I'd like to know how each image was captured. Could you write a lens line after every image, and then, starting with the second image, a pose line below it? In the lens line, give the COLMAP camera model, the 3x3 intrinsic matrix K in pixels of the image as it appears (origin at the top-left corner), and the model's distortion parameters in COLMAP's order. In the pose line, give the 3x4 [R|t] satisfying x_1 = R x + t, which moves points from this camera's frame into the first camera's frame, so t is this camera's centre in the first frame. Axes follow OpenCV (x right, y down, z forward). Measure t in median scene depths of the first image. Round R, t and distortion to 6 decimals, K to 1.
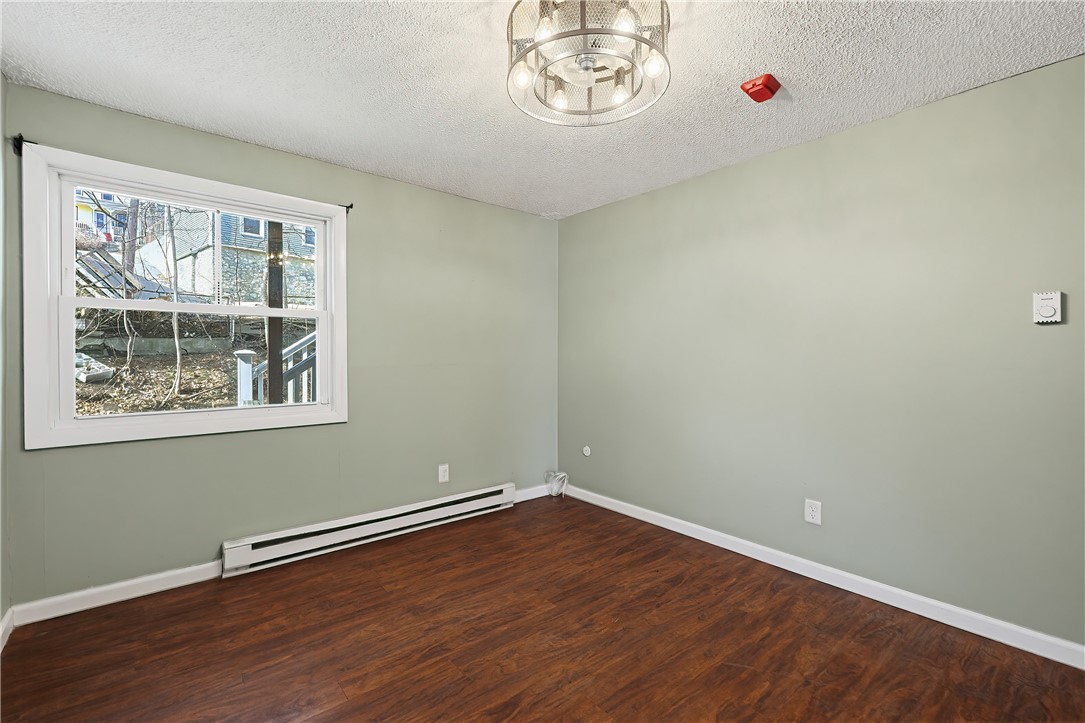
lens RADIAL K [[472.6, 0, 549.2], [0, 472.6, 358.0], [0, 0, 1]] dist [-0.002846, -0.000127]
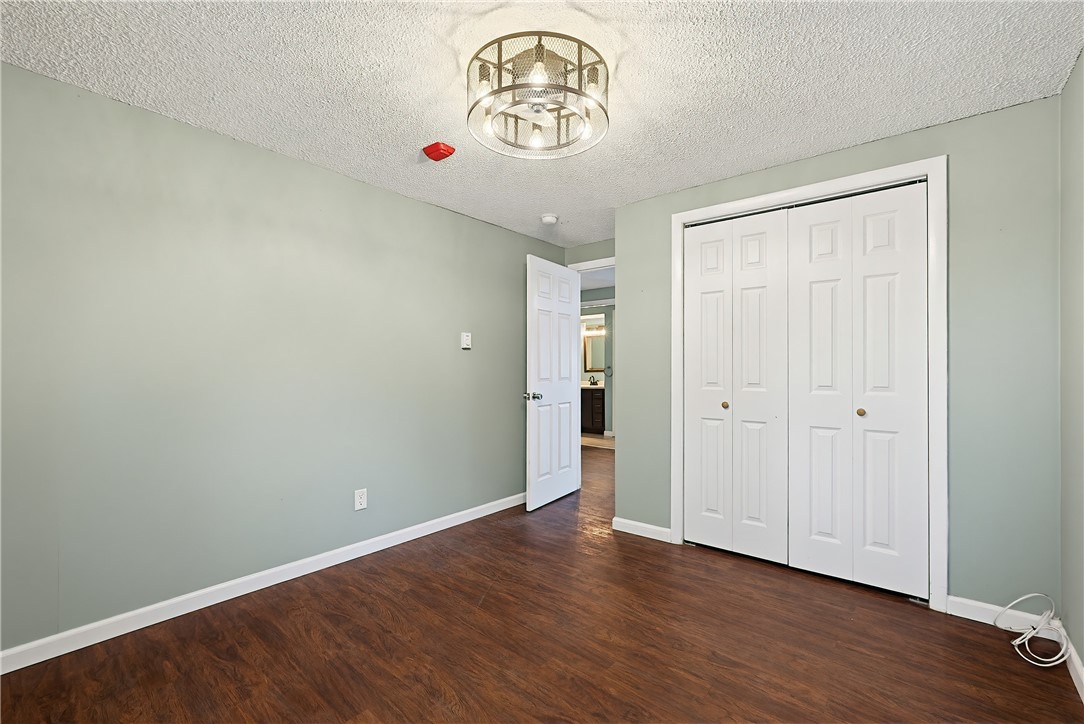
lens RADIAL K [[472.2, 0, 546.2], [0, 472.2, 364.4], [0, 0, 1]] dist [-0.002846, -0.000127]
pose [[-0.170663, -0.005604, 0.985314, -0.732366], [0.008513, 0.999938, 0.007161, -0.012493], [-0.985293, 0.009610, -0.170605, 0.825585]]
